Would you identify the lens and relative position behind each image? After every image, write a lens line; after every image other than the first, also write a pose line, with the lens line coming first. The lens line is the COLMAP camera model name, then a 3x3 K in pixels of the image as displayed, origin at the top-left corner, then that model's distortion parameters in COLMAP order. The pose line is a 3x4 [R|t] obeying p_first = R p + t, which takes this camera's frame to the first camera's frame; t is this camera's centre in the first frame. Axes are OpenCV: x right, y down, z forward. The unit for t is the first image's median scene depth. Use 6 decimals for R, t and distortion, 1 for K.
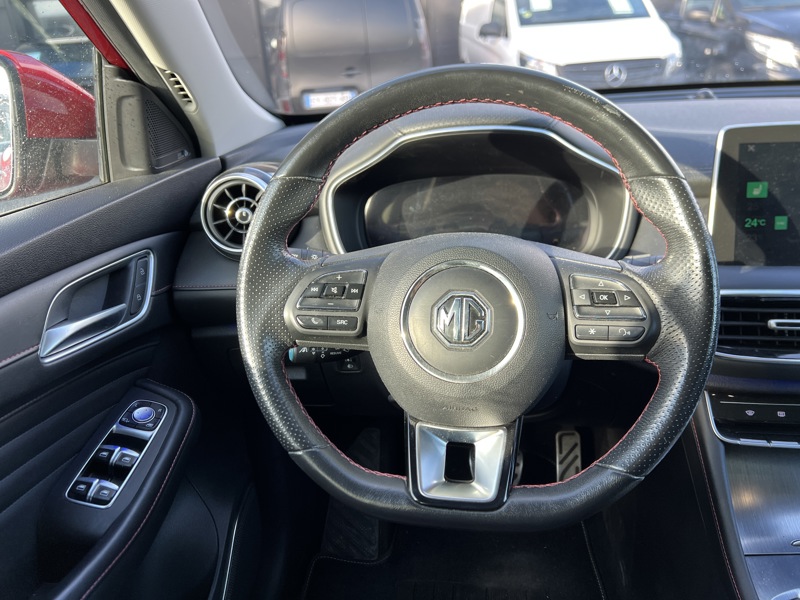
lens RADIAL K [[587.3, 0, 400.0], [0, 587.3, 300.0], [0, 0, 1]] dist [-0.041799, 0.000680]
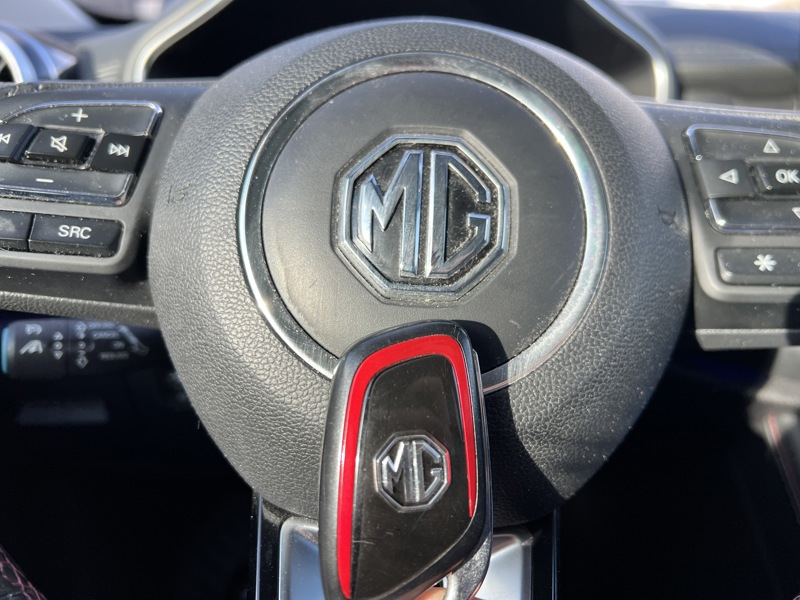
lens RADIAL K [[613.5, 0, 400.0], [0, 613.5, 300.0], [0, 0, 1]] dist [-0.063100, -0.000987]
pose [[0.980970, 0.032379, 0.191443, 0.025472], [-0.016098, 0.996165, -0.085998, 0.112045], [-0.193493, 0.081280, 0.977729, 0.656102]]
